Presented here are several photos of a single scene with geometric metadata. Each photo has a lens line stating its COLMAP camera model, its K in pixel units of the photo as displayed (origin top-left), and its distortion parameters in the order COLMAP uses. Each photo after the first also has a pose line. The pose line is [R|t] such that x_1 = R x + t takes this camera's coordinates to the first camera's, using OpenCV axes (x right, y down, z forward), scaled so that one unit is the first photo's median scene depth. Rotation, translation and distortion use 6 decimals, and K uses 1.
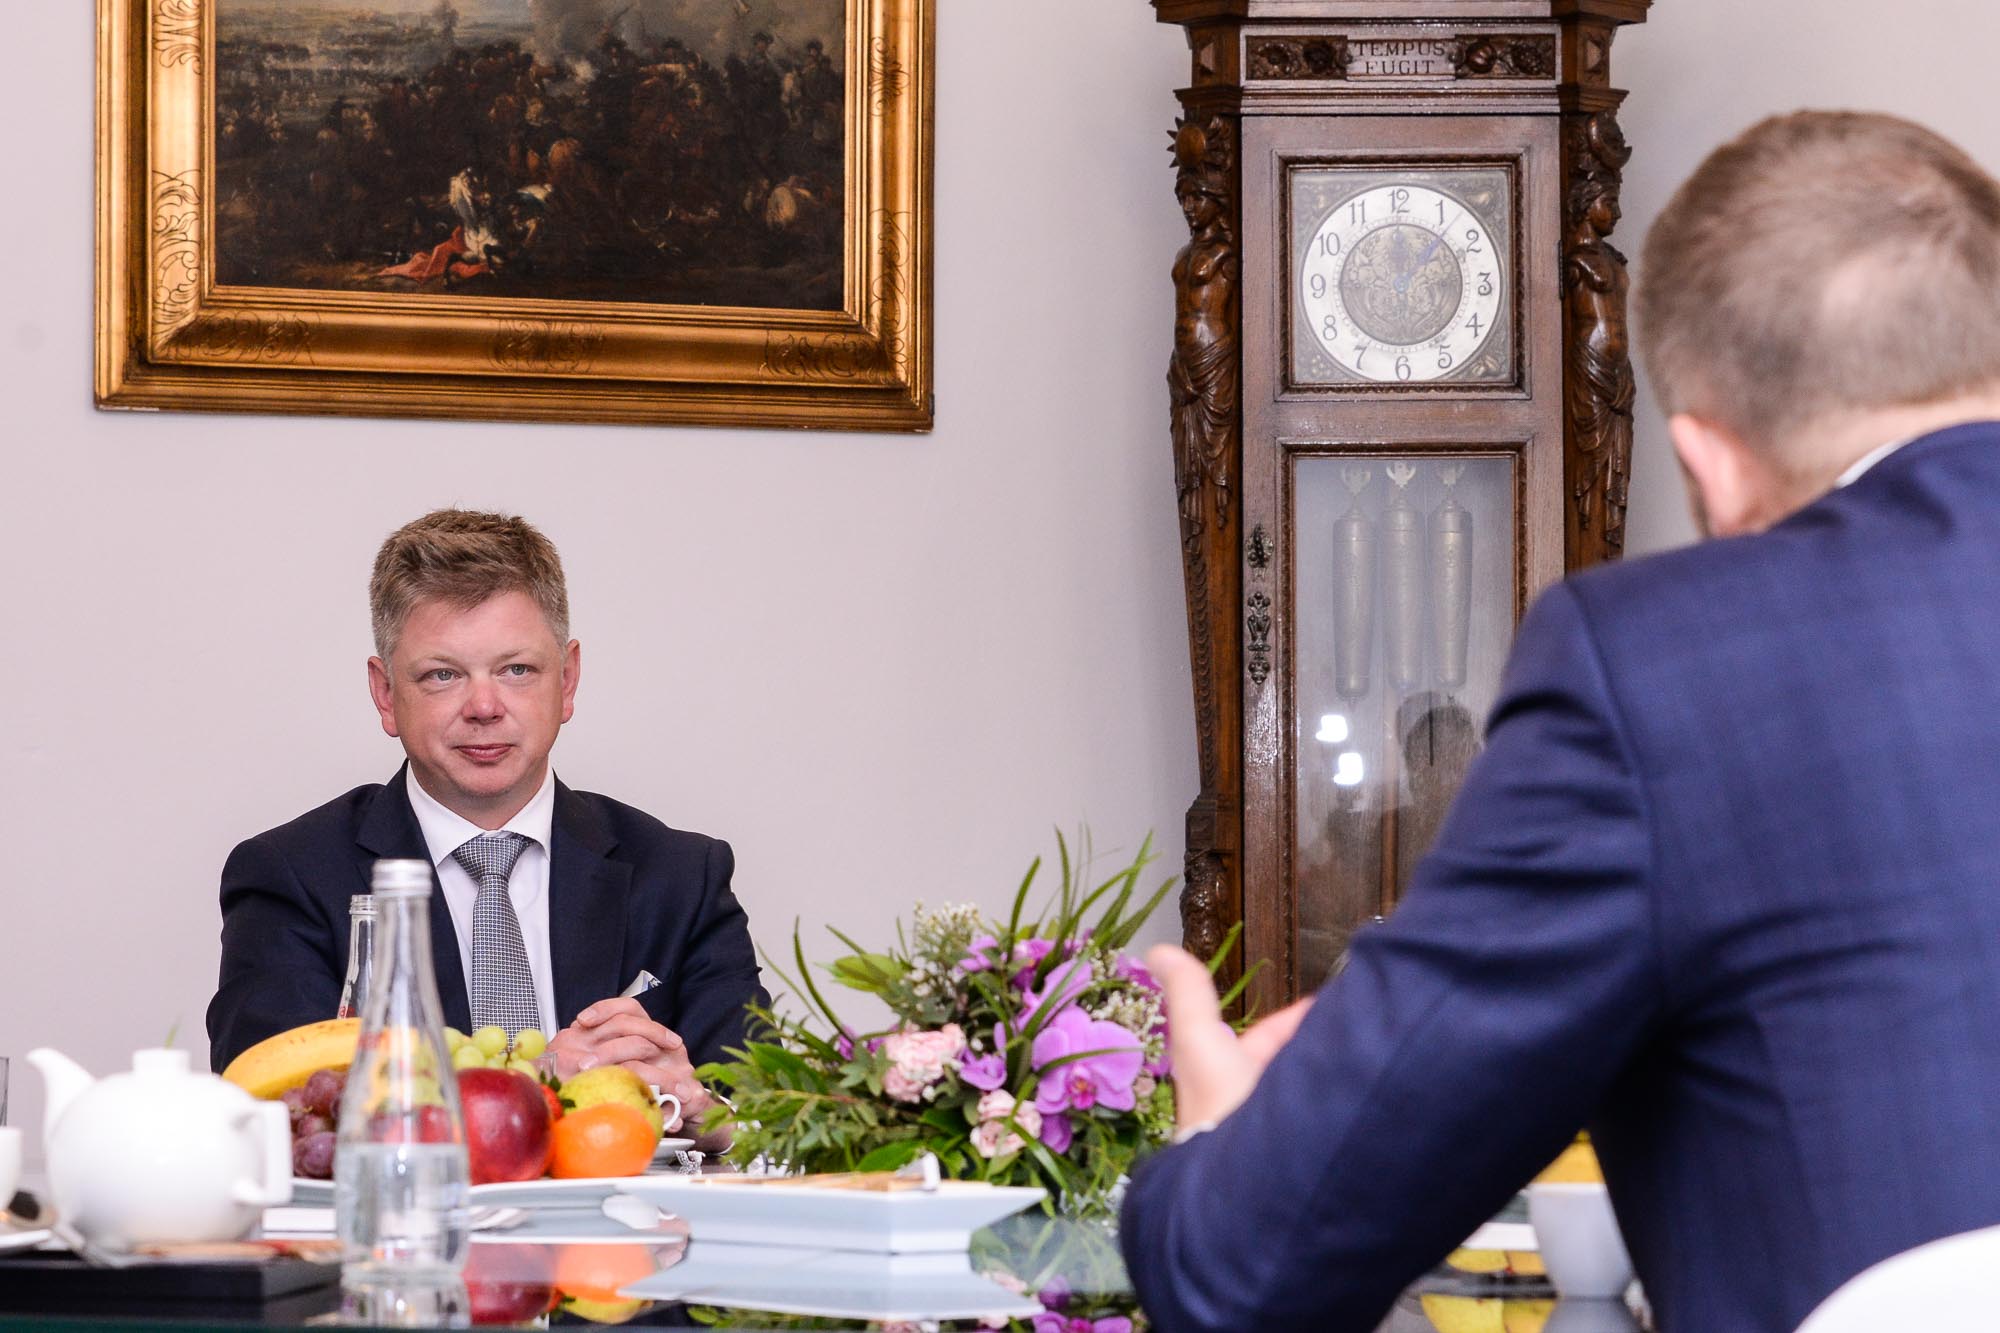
lens RADIAL K [[6067.2, 0, 1001.6], [0, 6067.2, 667.6], [0, 0, 1]] dist [-0.306103, 0.000000]
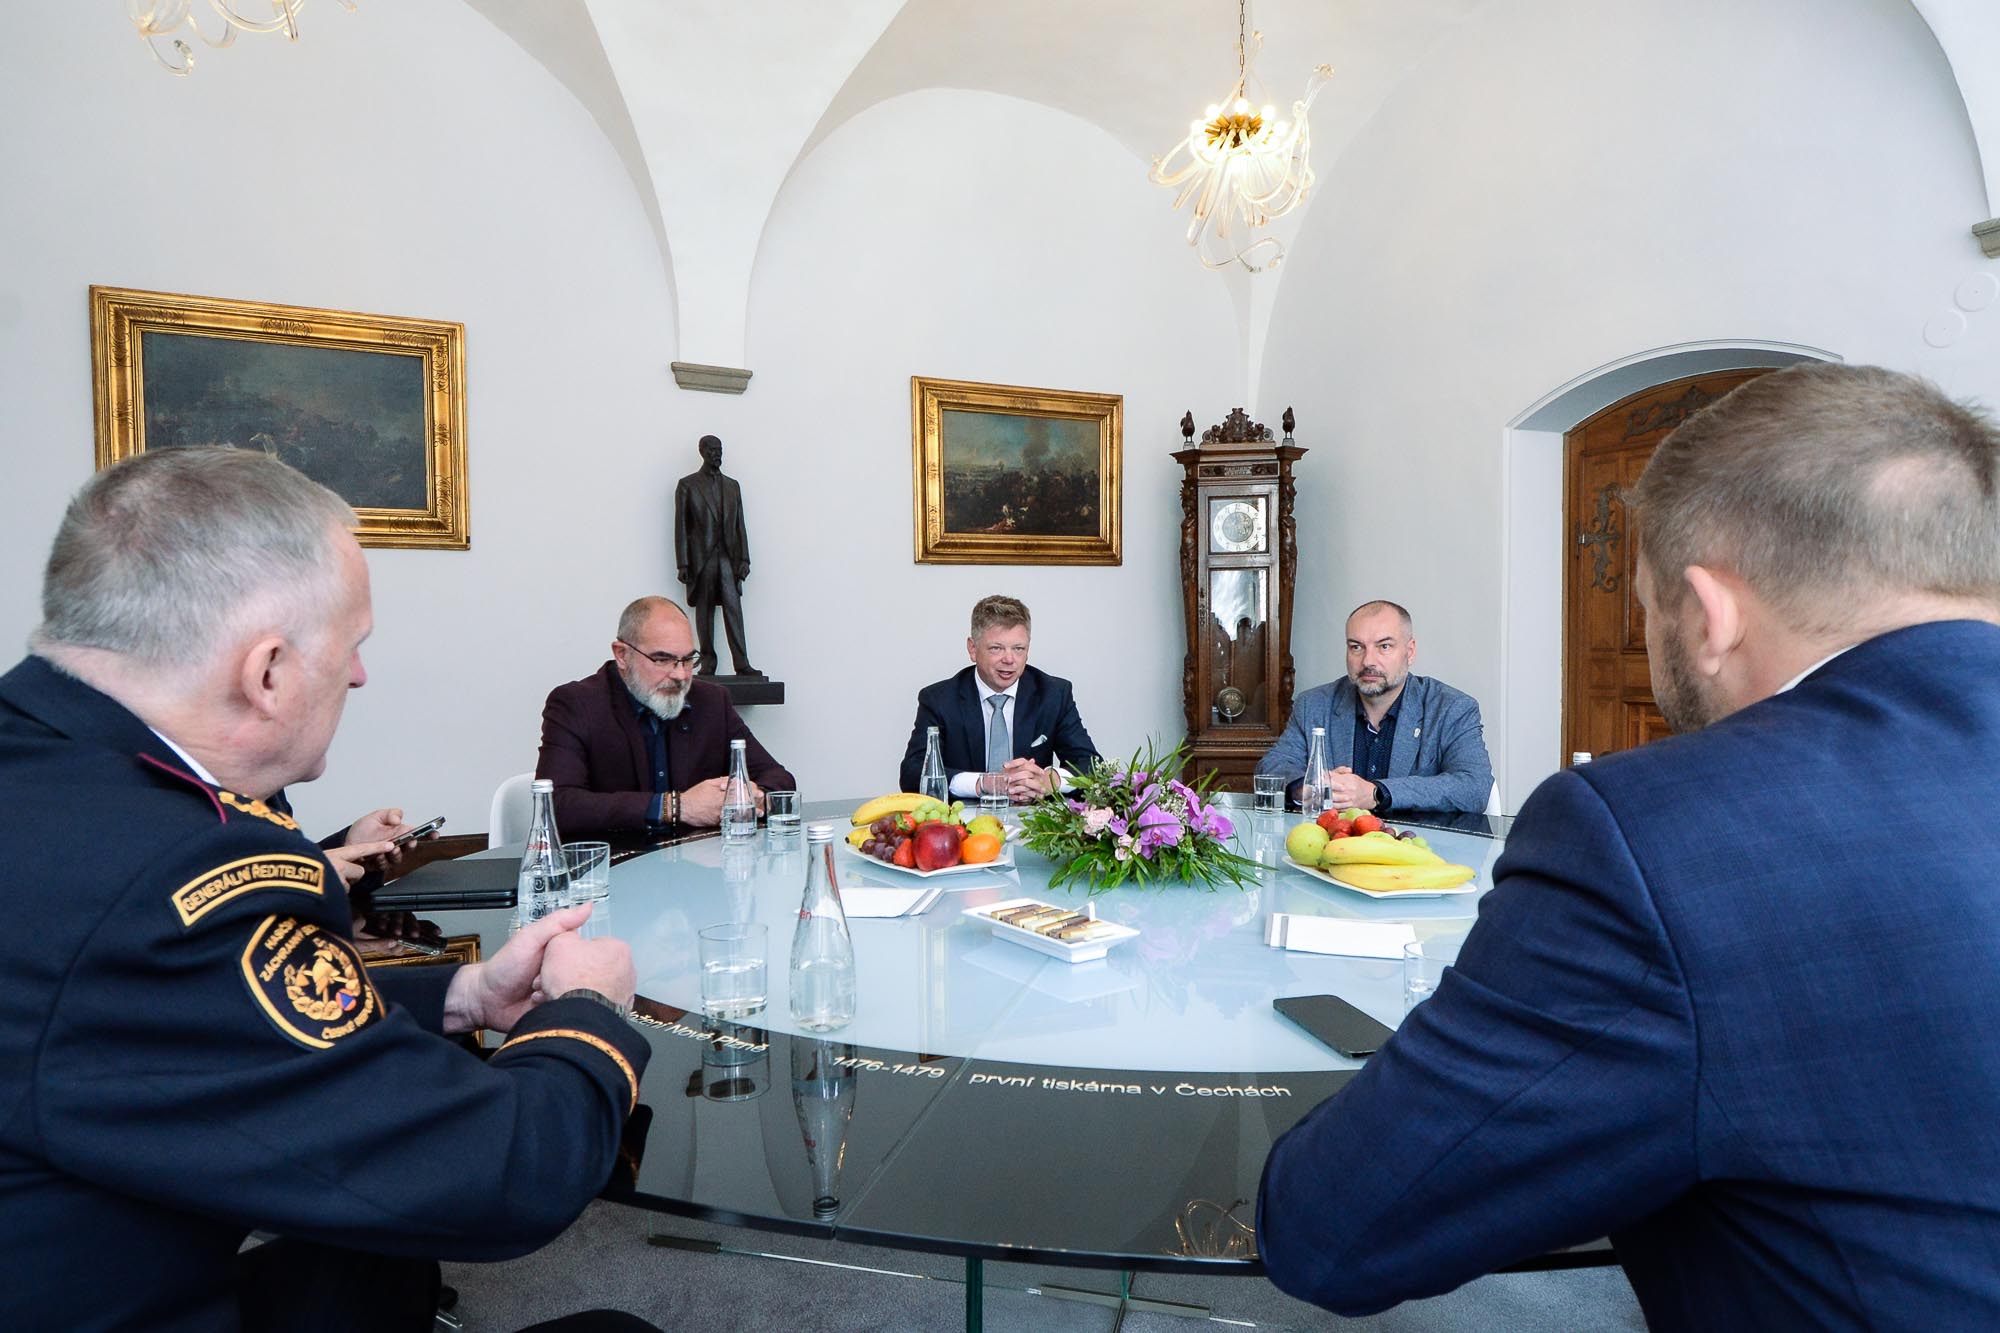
lens RADIAL K [[1088.3, 0, 991.3], [0, 1088.3, 676.9], [0, 0, 1]] dist [-0.002016, 0.000154]
pose [[0.990266, -0.001361, -0.139183, 0.003798], [0.011097, 0.997541, 0.069197, -0.016299], [0.138747, -0.070068, 0.987846, 0.259327]]
